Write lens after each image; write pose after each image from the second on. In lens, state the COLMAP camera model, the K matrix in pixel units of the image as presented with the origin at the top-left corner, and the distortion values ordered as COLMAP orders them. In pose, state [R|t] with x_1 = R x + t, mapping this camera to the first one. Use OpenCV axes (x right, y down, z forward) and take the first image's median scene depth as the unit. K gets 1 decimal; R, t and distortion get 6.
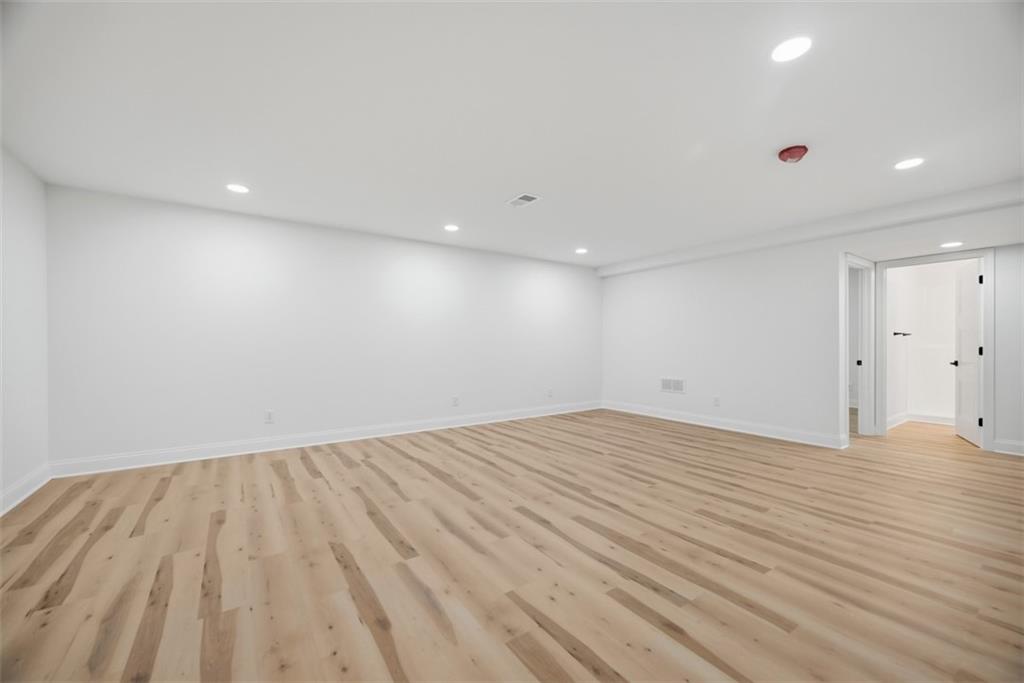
lens RADIAL K [[395.7, 0, 509.5], [0, 395.7, 343.4], [0, 0, 1]] dist [0.016371, 0.000230]
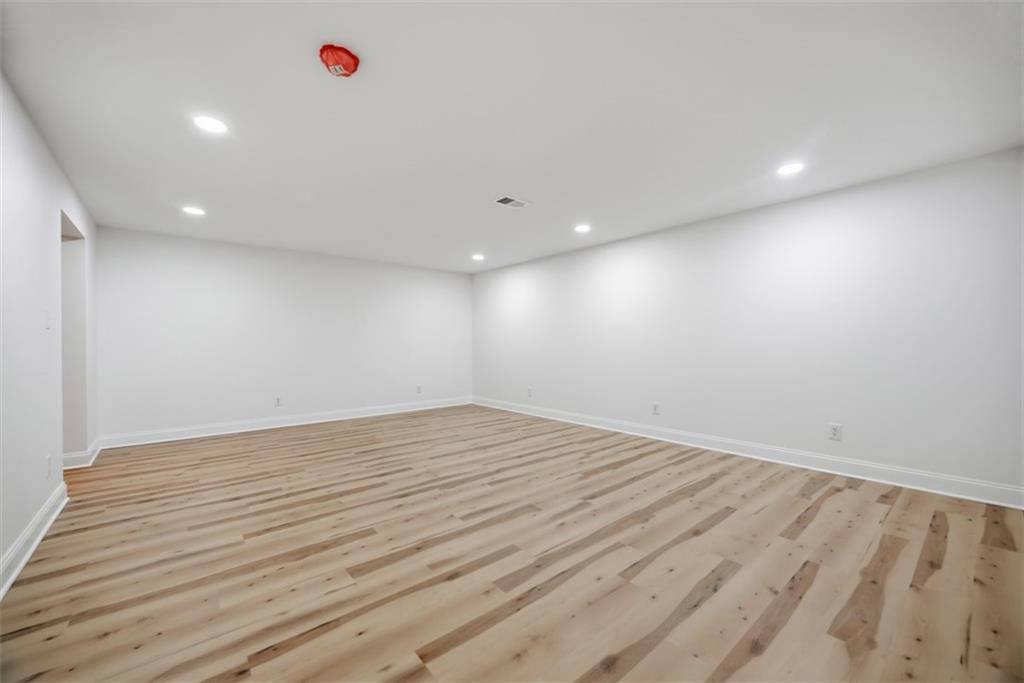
lens RADIAL K [[407.9, 0, 510.5], [0, 407.9, 344.3], [0, 0, 1]] dist [-0.001446, -0.000045]
pose [[0.092430, -0.007053, -0.995694, 1.272169], [0.006215, 0.999960, -0.006506, 0.024849], [0.995700, -0.005587, 0.092470, 1.123696]]
